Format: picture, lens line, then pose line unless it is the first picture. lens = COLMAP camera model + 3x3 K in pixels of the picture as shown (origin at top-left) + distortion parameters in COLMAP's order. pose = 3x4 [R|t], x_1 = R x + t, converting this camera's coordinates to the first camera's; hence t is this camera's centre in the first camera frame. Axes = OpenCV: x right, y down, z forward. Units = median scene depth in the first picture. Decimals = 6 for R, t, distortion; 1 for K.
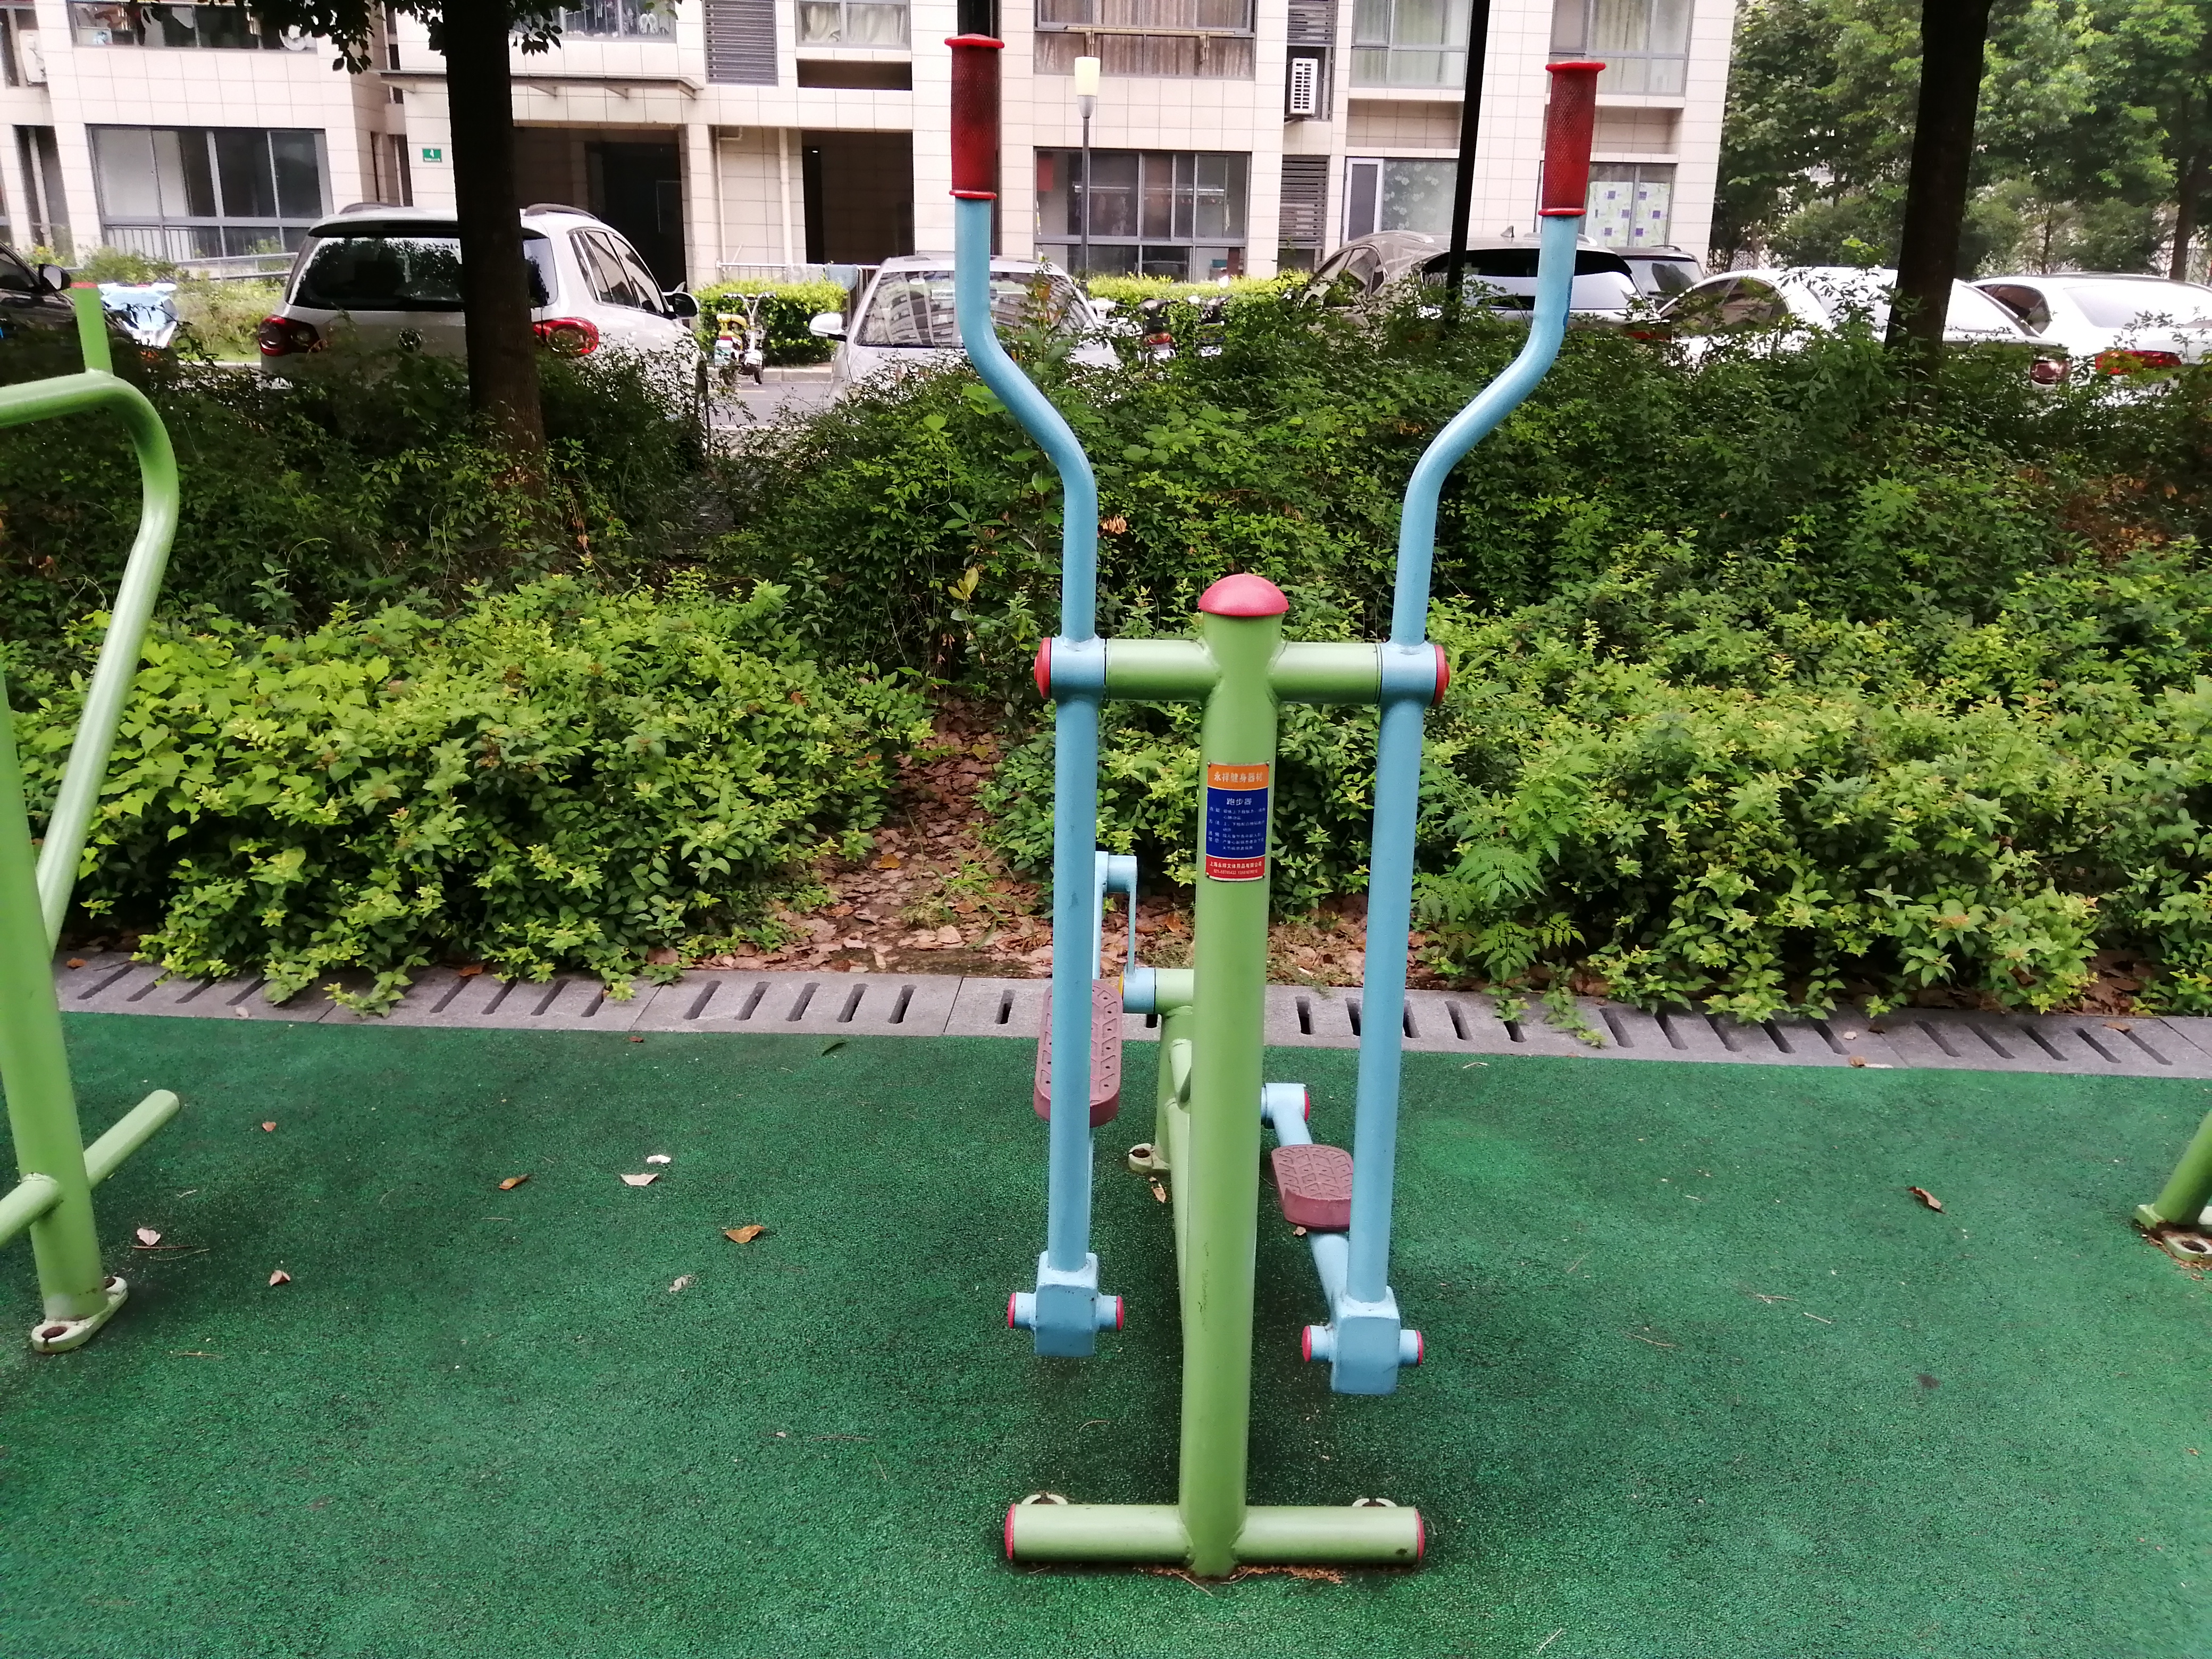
lens RADIAL K [[1803.7, 0, 1111.7], [0, 1803.7, 781.3], [0, 0, 1]] dist [-0.014671, 0.015572]
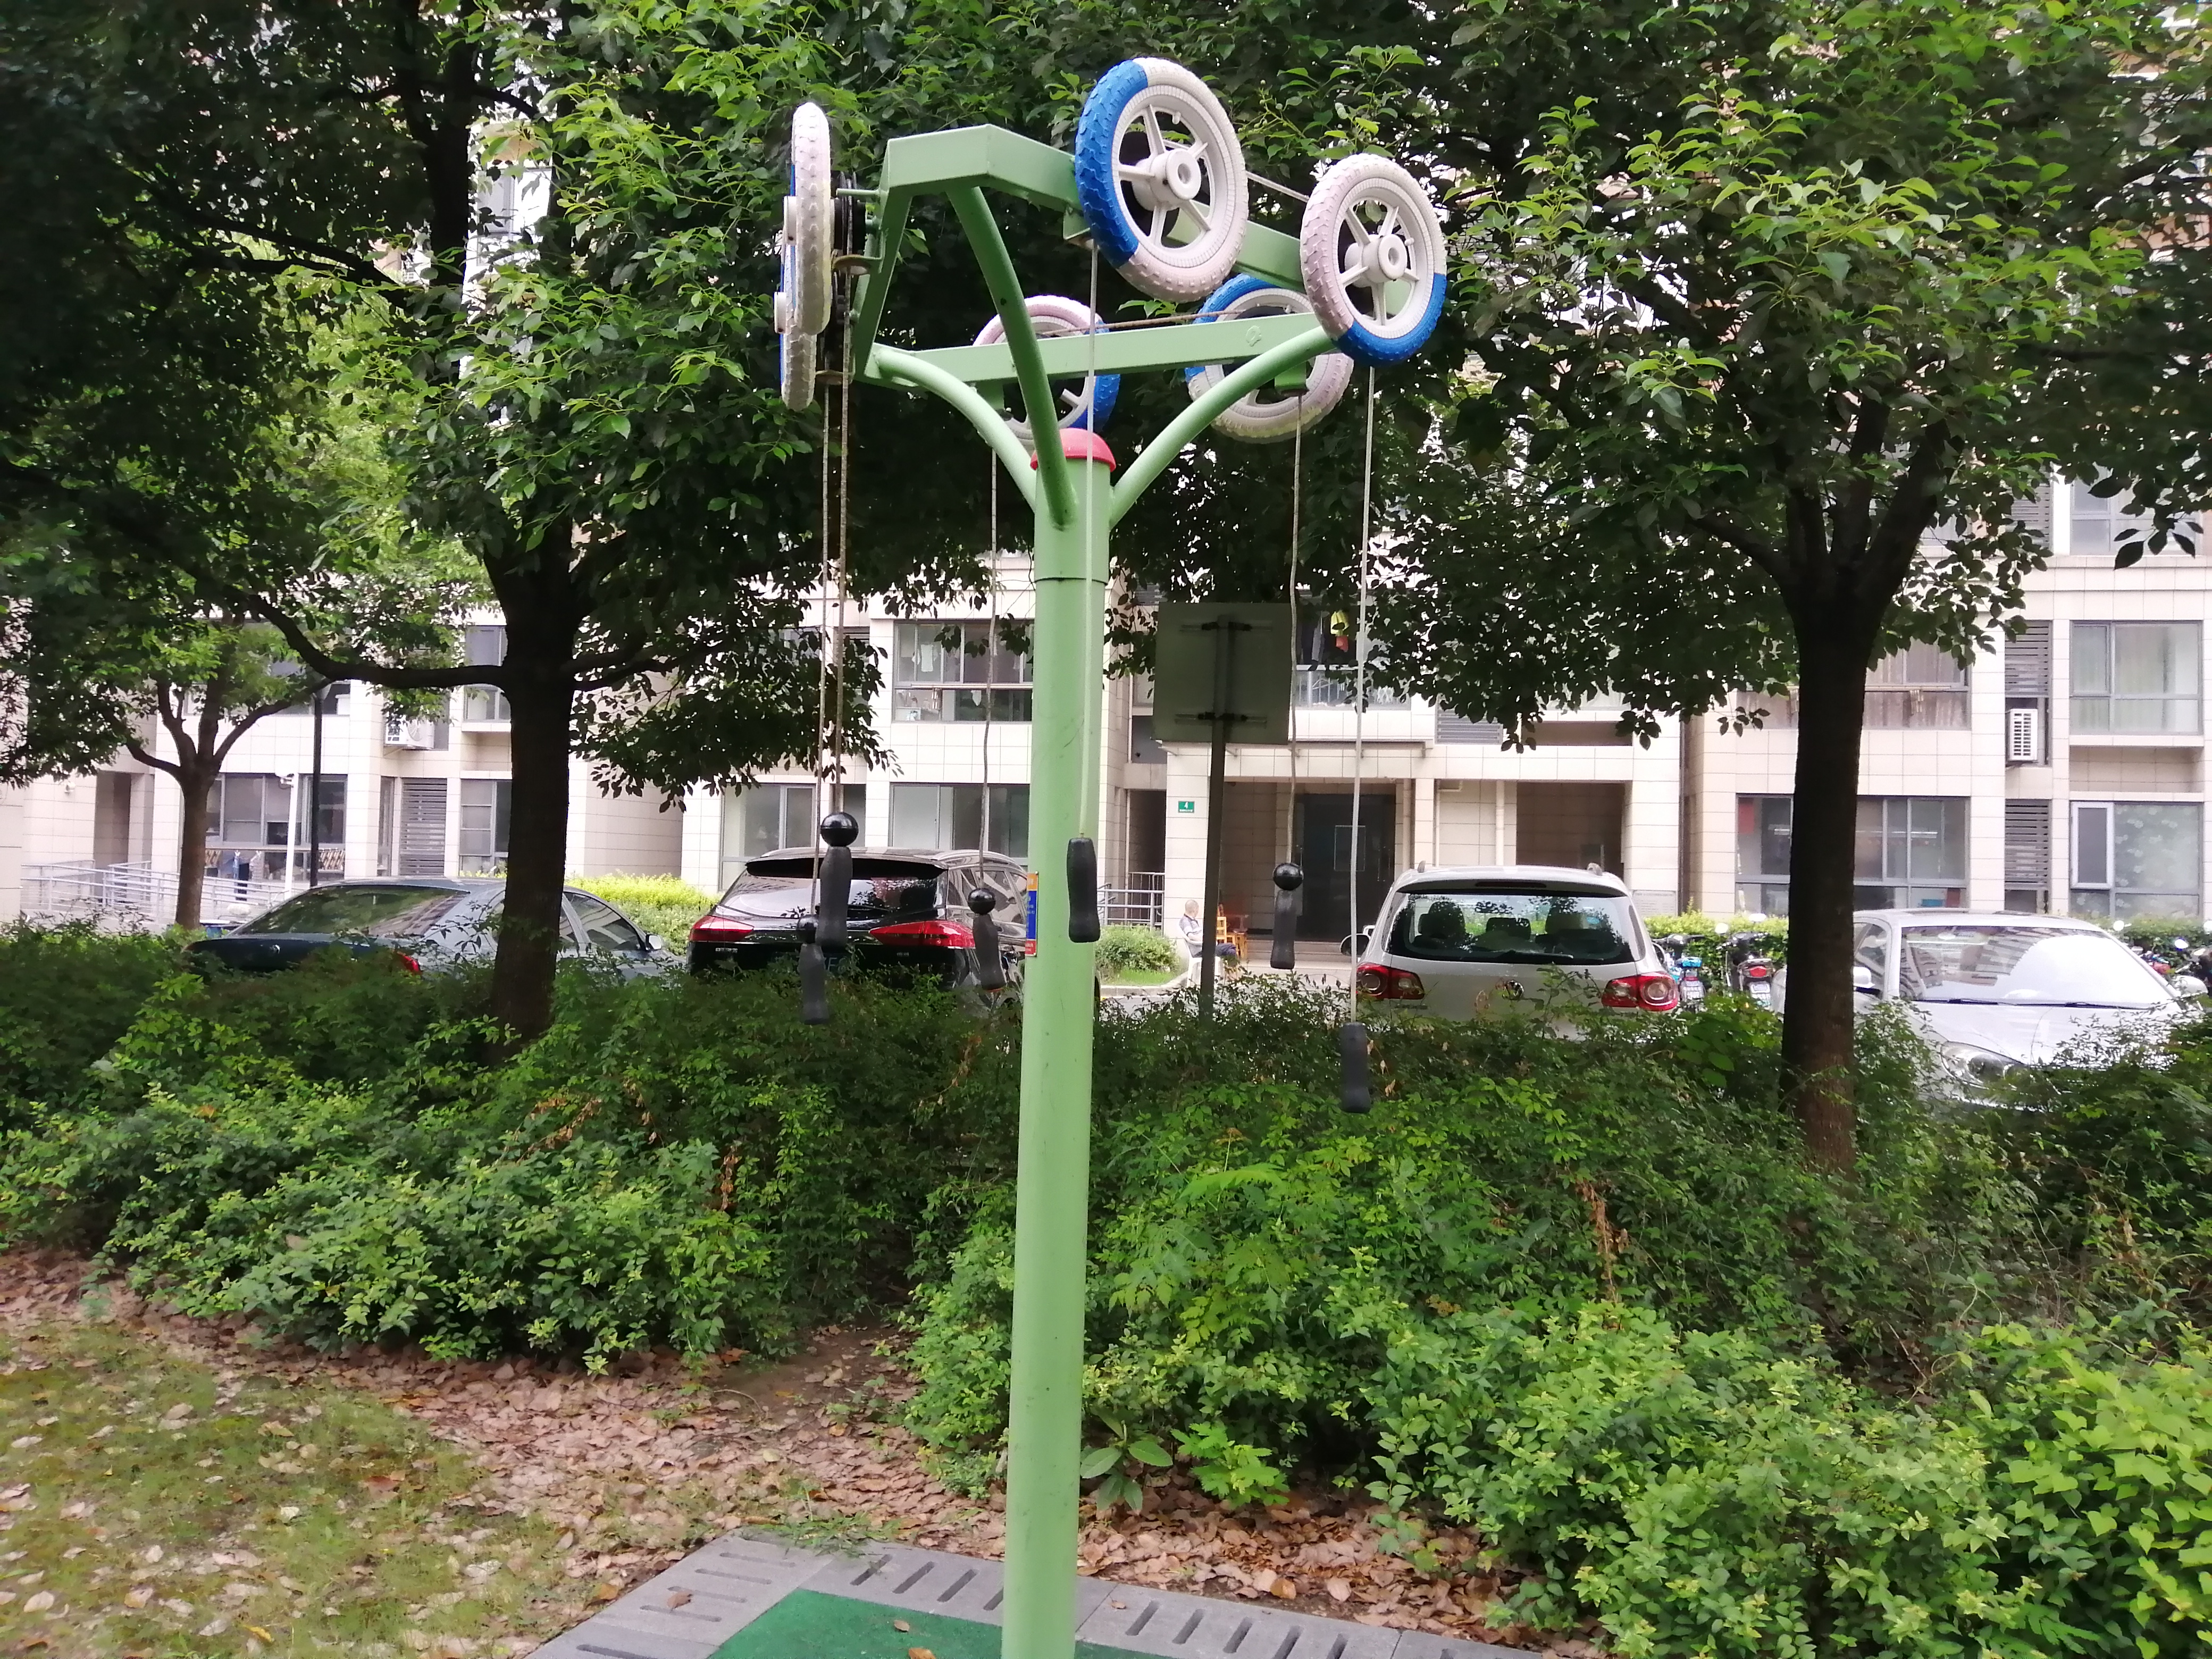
lens RADIAL K [[1724.5, 0, 1136.9], [0, 1724.5, 815.6], [0, 0, 1]] dist [0.089120, -0.142619]
pose [[0.962150, -0.006179, -0.272452, -0.103597], [-0.080761, 0.948370, -0.306711, -0.005034], [0.260280, 0.317105, 0.911975, -0.001498]]
